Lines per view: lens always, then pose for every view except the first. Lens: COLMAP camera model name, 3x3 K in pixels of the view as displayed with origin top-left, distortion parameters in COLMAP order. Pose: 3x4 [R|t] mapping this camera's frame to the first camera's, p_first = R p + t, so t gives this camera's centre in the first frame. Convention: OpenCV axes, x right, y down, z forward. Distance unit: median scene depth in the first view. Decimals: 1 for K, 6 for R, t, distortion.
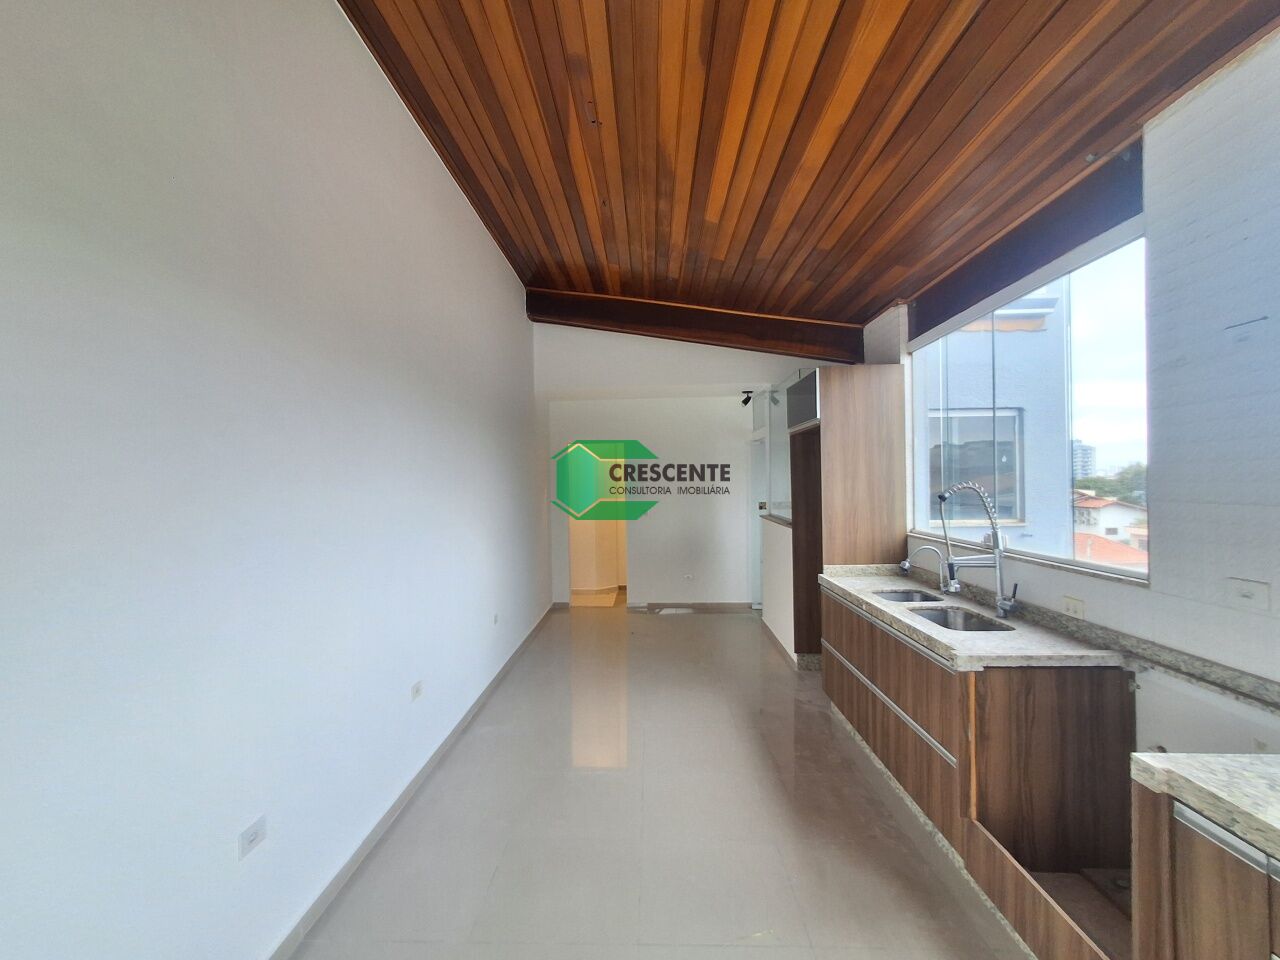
lens RADIAL K [[579.4, 0, 632.4], [0, 579.4, 481.3], [0, 0, 1]] dist [0.002606, 0.001662]
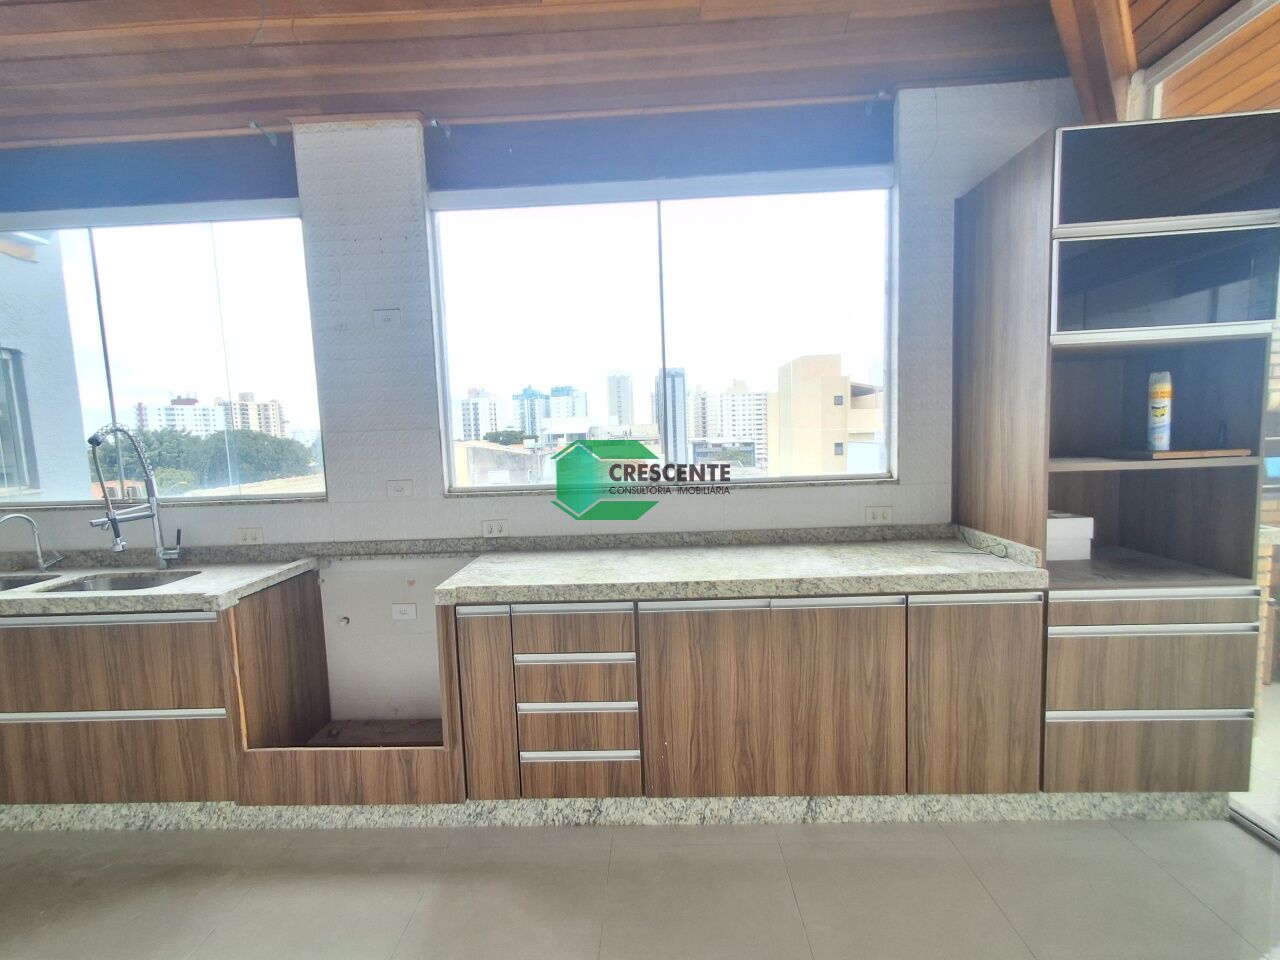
lens RADIAL K [[579.4, 0, 632.4], [0, 579.4, 481.3], [0, 0, 1]] dist [0.002606, 0.001662]
pose [[0.009173, -0.071881, 0.997371, -0.371182], [0.033851, 0.996864, 0.071533, 0.067458], [-0.999385, 0.033106, 0.011578, 0.297822]]
